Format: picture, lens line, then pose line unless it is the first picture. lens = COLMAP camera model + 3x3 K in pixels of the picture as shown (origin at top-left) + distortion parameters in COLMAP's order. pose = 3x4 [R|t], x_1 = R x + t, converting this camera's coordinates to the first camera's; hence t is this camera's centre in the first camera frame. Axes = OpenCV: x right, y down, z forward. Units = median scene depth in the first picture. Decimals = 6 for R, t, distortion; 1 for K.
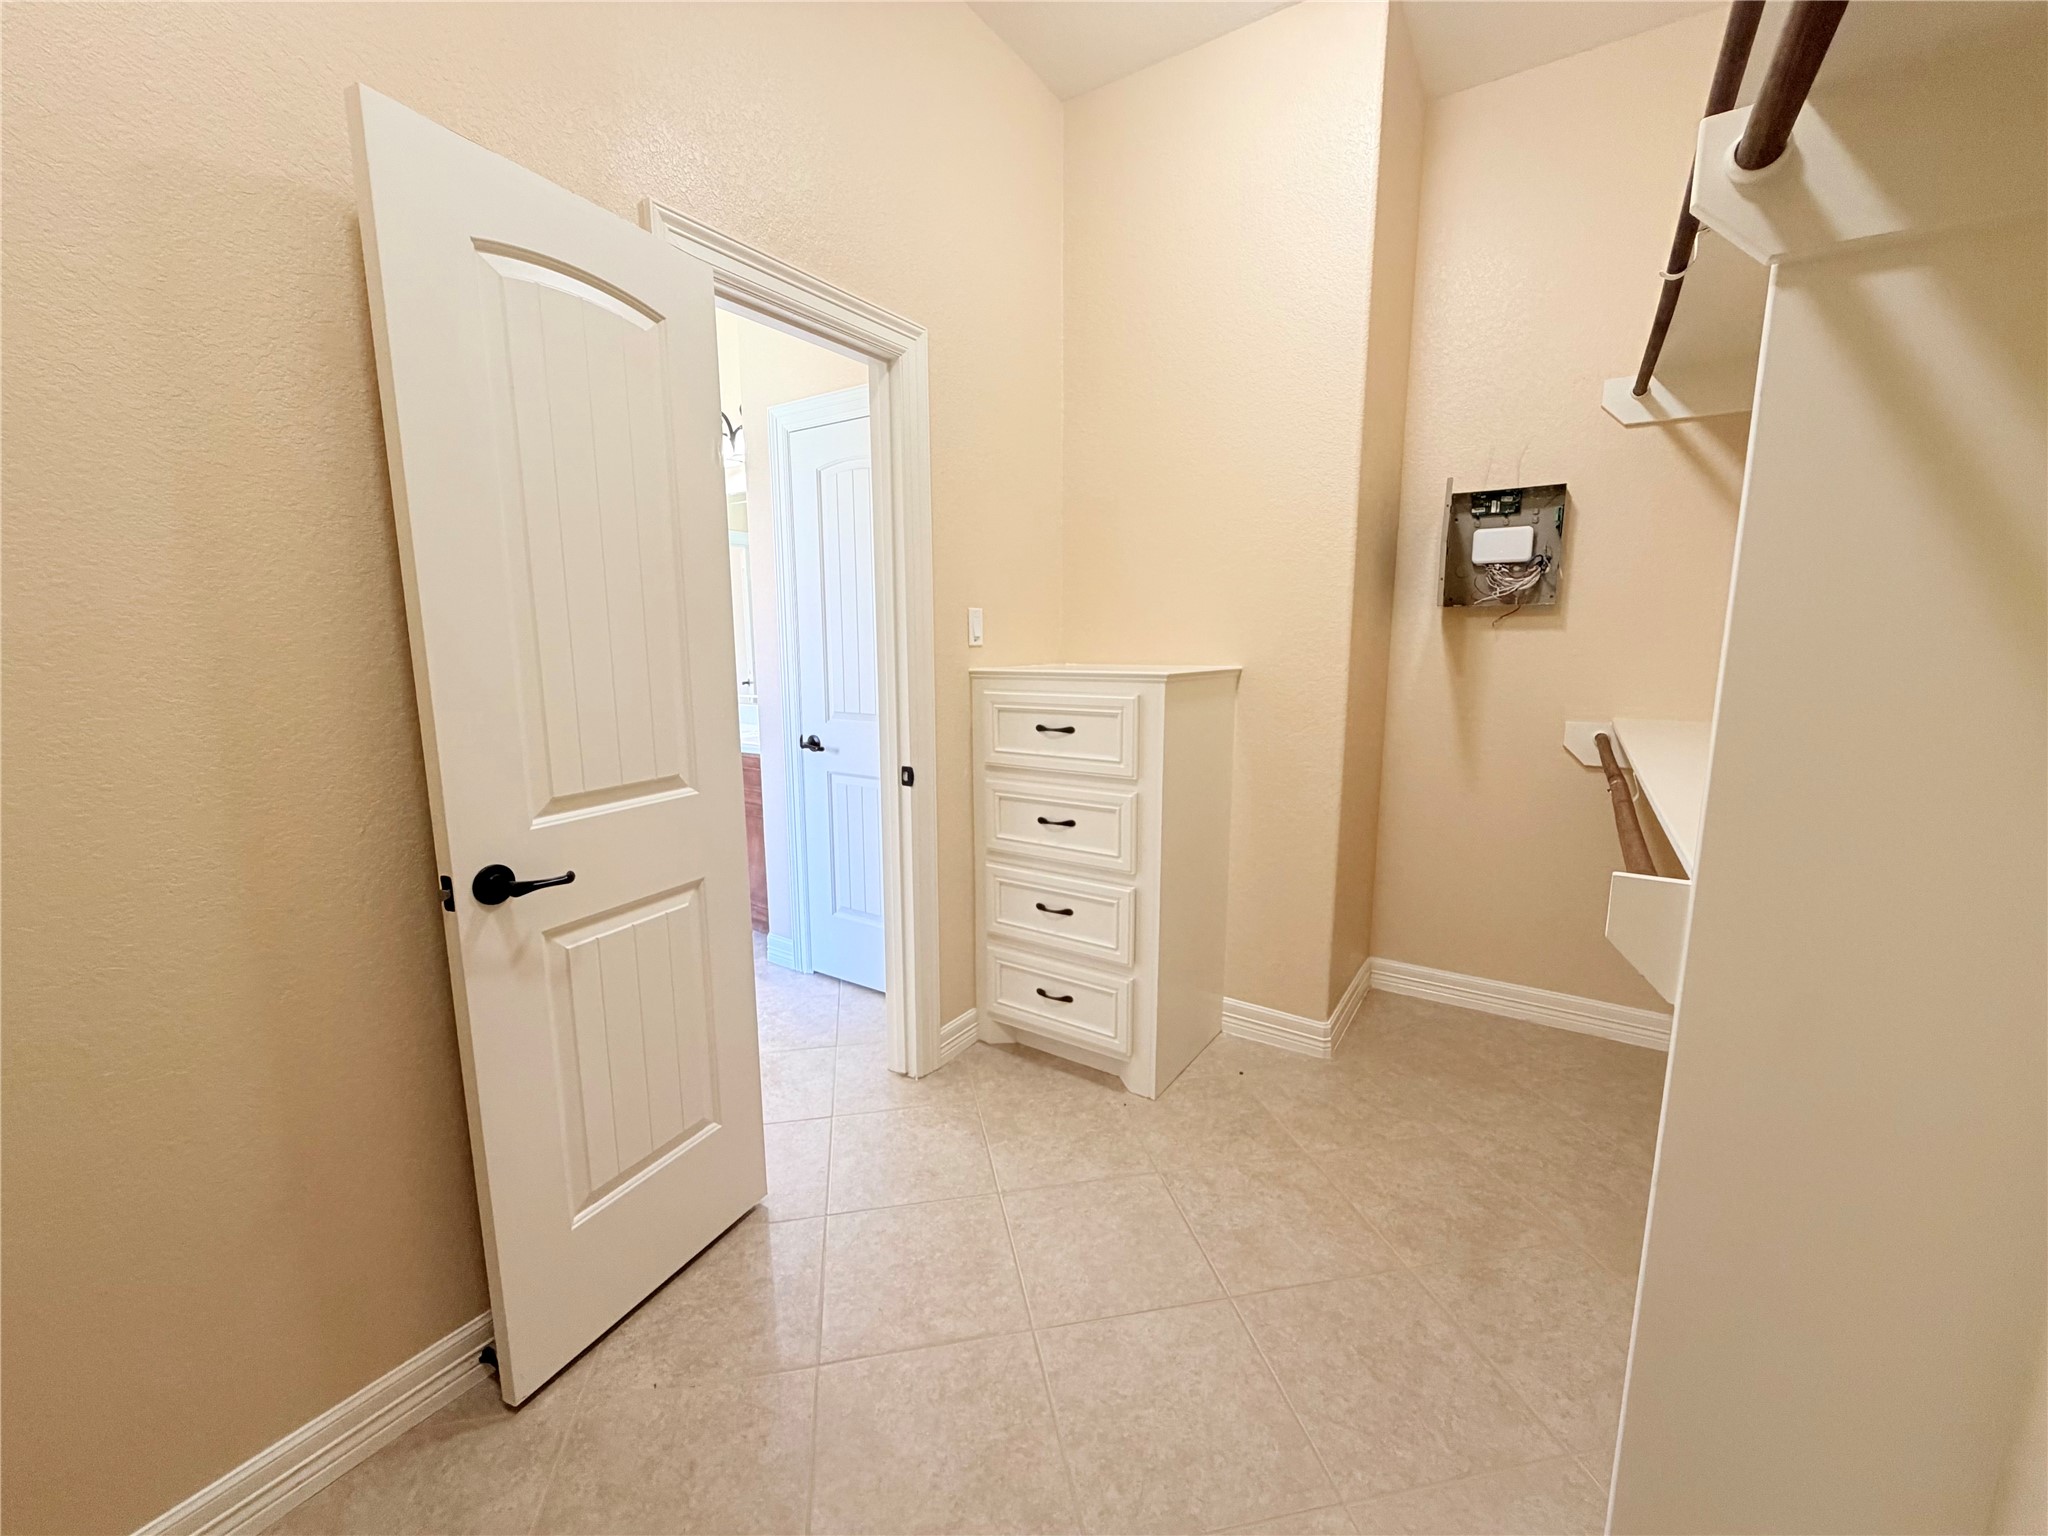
lens RADIAL K [[815.5, 0, 1019.7], [0, 815.5, 769.1], [0, 0, 1]] dist [-0.000321, 0.000104]
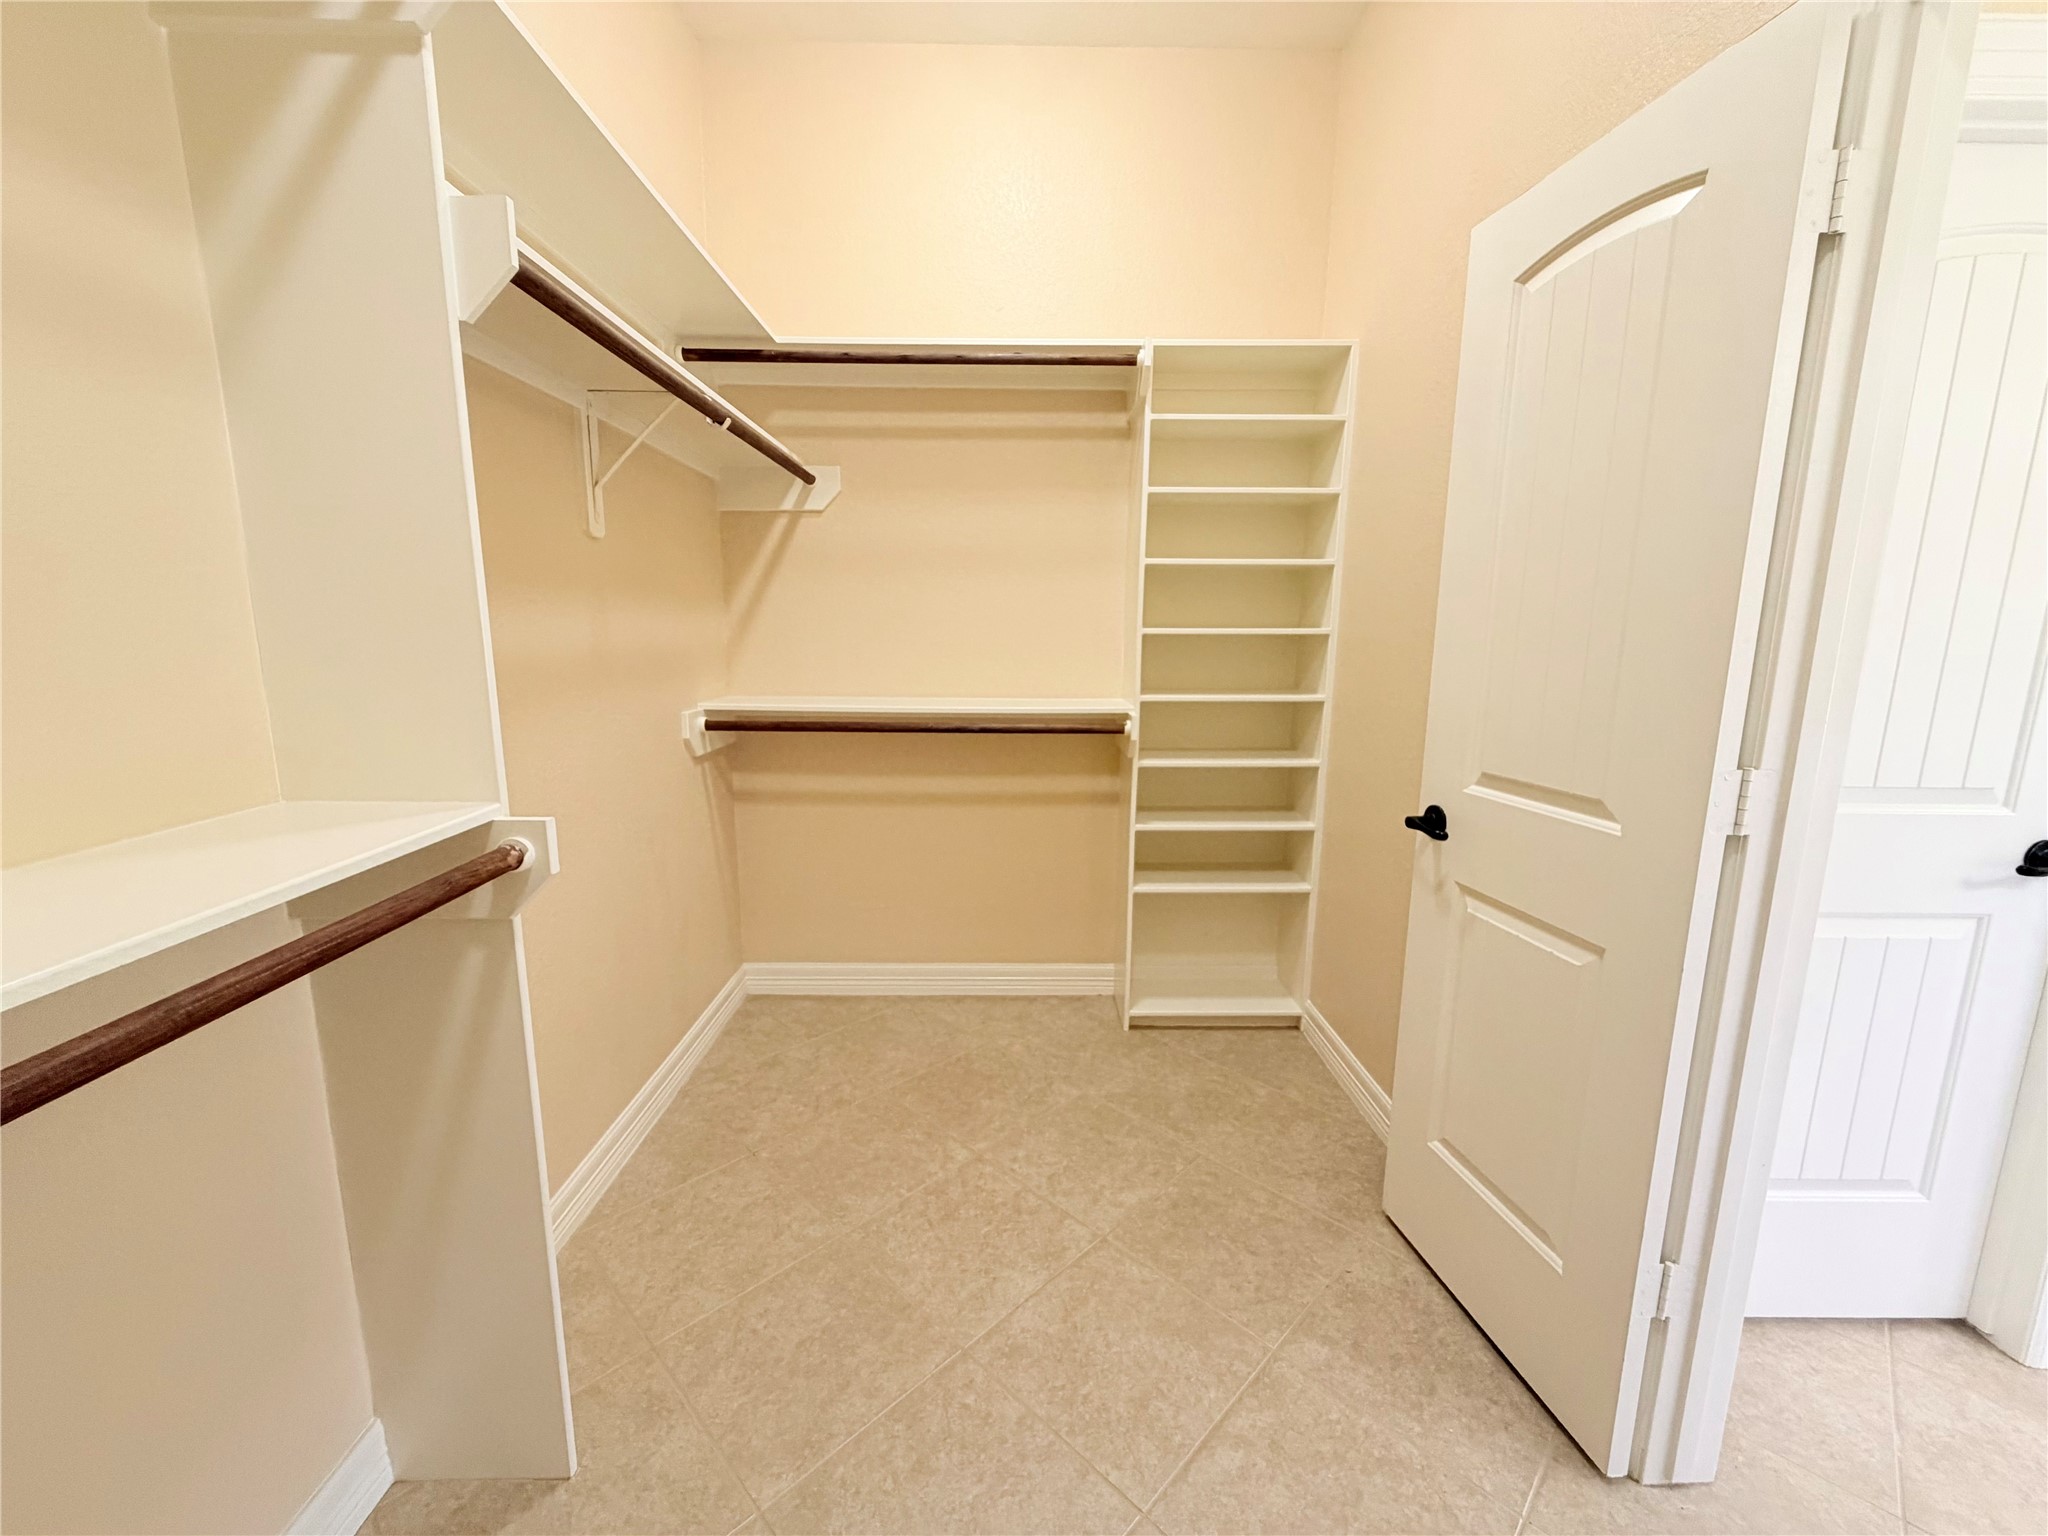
lens RADIAL K [[815.5, 0, 1019.7], [0, 815.5, 769.1], [0, 0, 1]] dist [-0.000321, 0.000104]
pose [[-0.824668, 0.090133, -0.558389, 0.540832], [-0.096600, 0.950274, 0.296055, -0.228067], [0.557307, 0.298087, -0.774954, 1.484062]]
